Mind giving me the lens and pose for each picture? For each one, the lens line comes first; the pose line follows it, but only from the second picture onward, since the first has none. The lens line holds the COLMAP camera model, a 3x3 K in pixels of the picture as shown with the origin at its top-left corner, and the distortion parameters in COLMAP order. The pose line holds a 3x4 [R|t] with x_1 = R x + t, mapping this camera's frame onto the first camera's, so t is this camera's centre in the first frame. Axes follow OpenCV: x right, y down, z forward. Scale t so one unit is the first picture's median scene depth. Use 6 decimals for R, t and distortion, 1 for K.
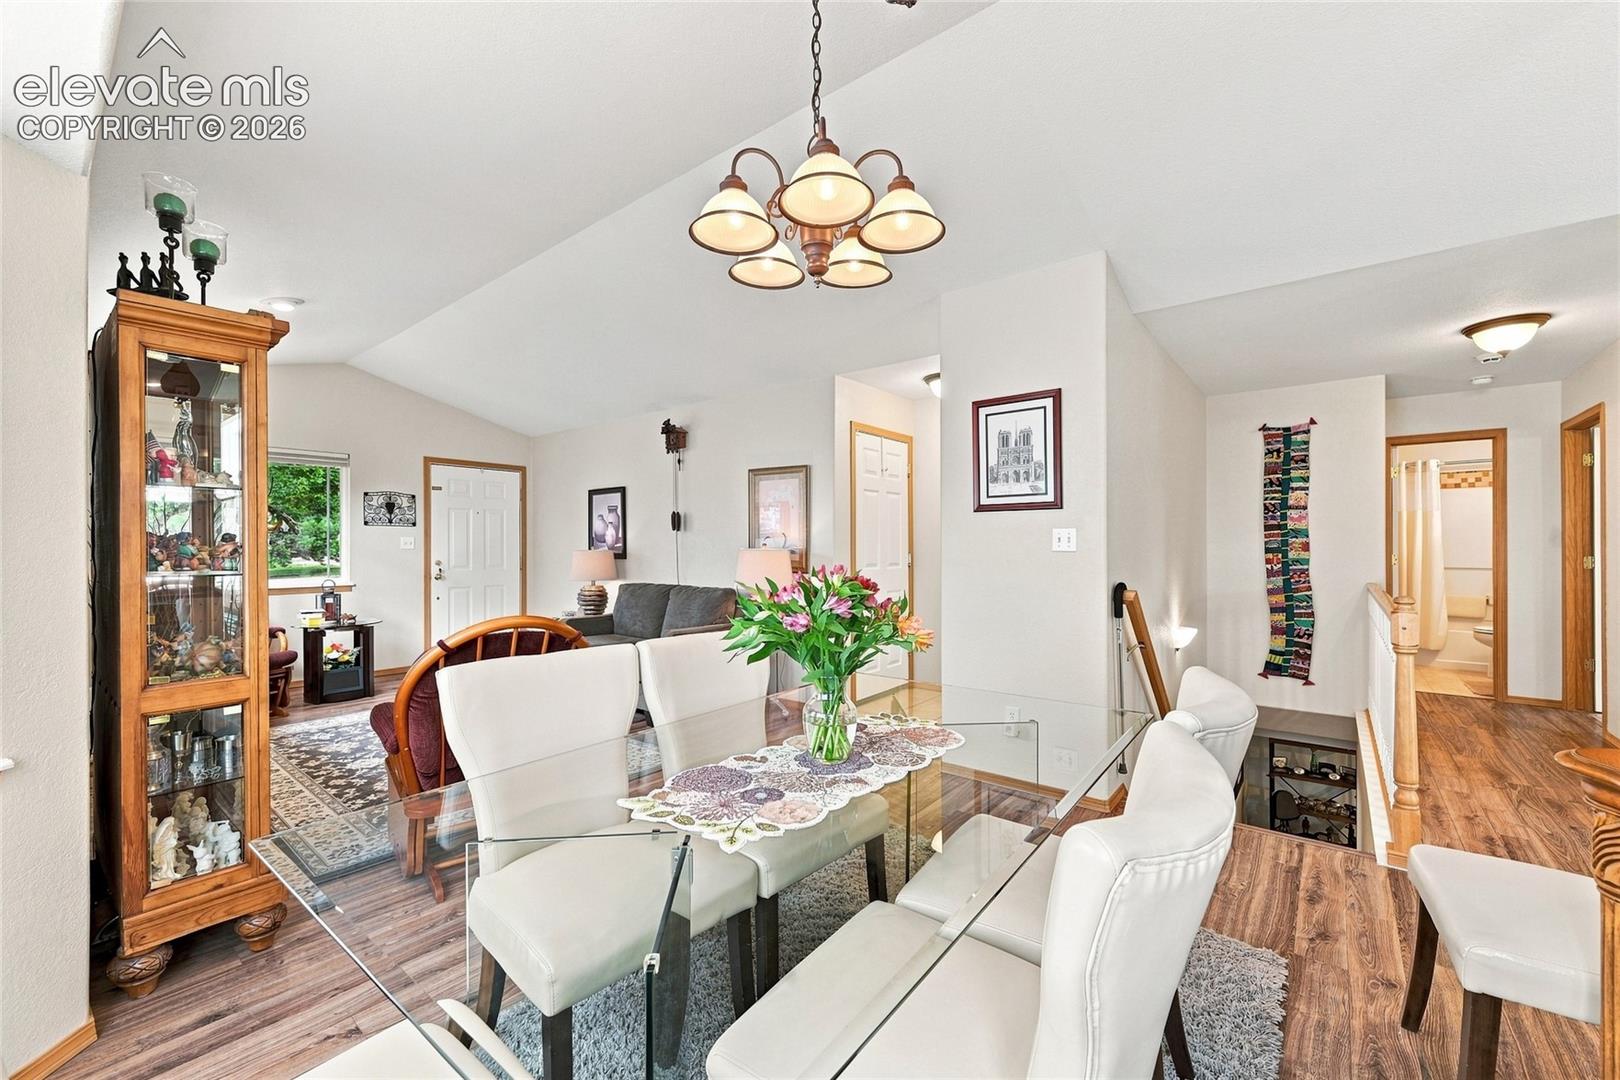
lens RADIAL K [[646.2, 0, 821.7], [0, 646.2, 539.3], [0, 0, 1]] dist [0.001531, -0.000508]
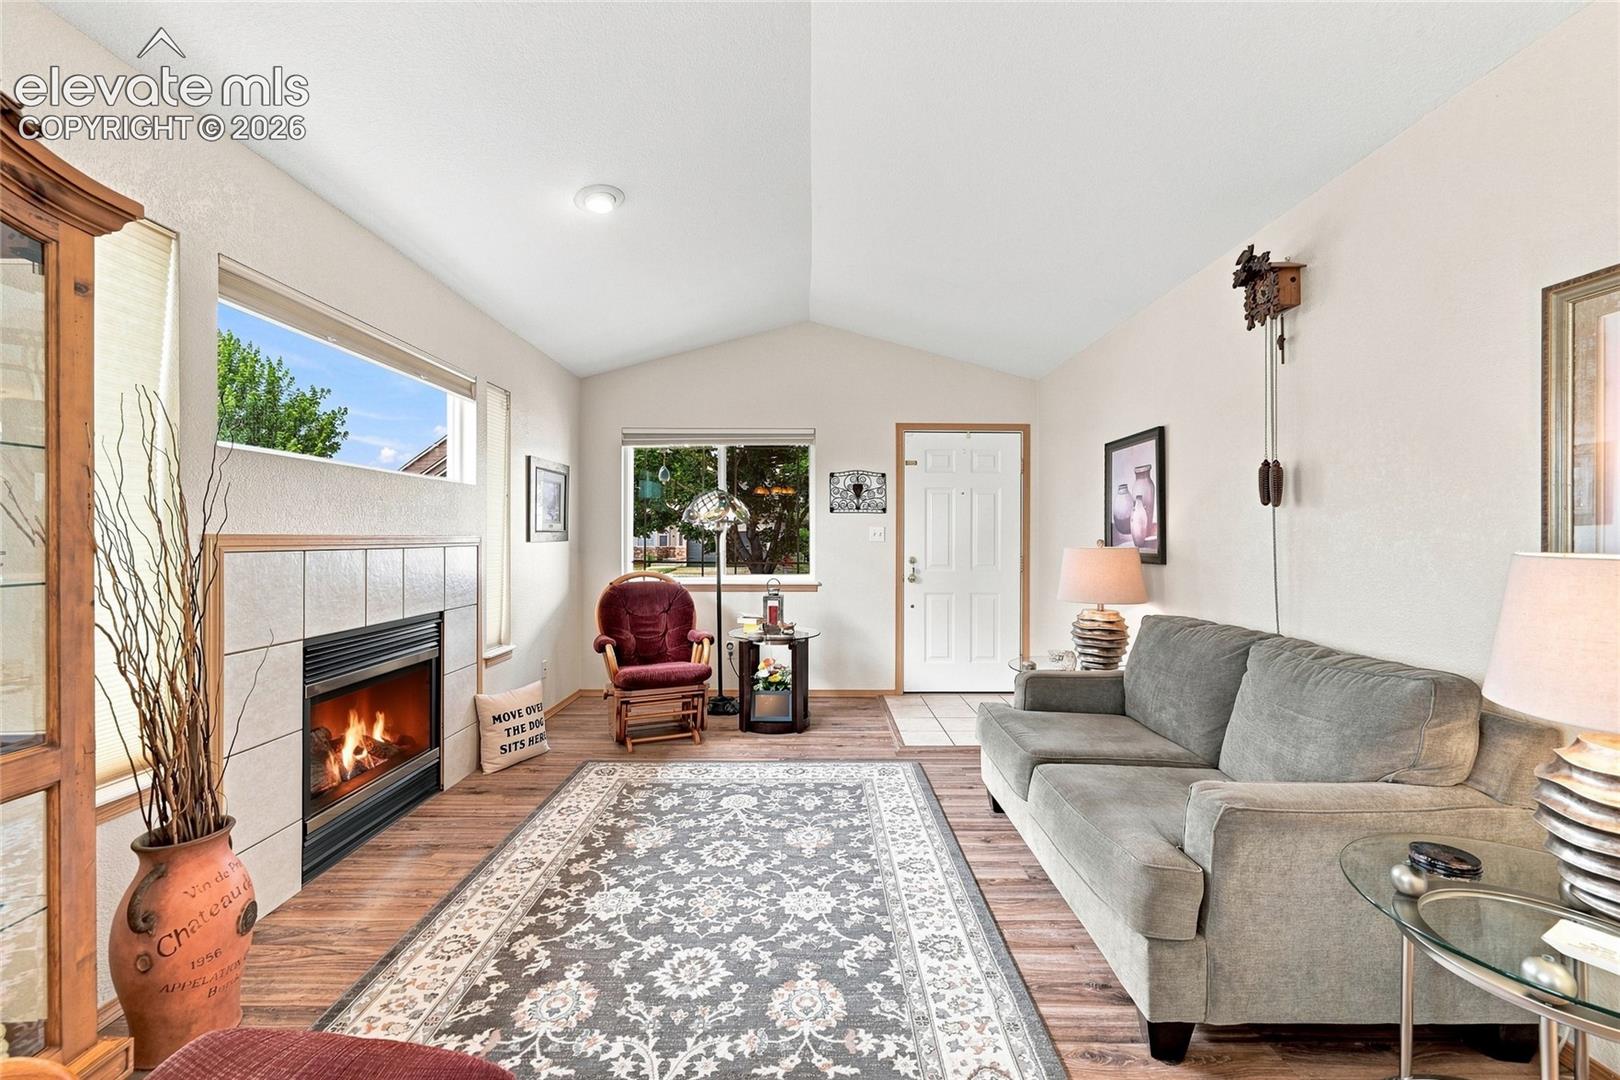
lens RADIAL K [[646.2, 0, 814.0], [0, 646.2, 536.4], [0, 0, 1]] dist [0.001531, -0.000508]
pose [[0.626991, 0.002868, -0.779022, -0.082564], [0.000893, 0.999990, 0.004400, 0.005018], [0.779026, -0.003455, 0.626982, 0.497625]]
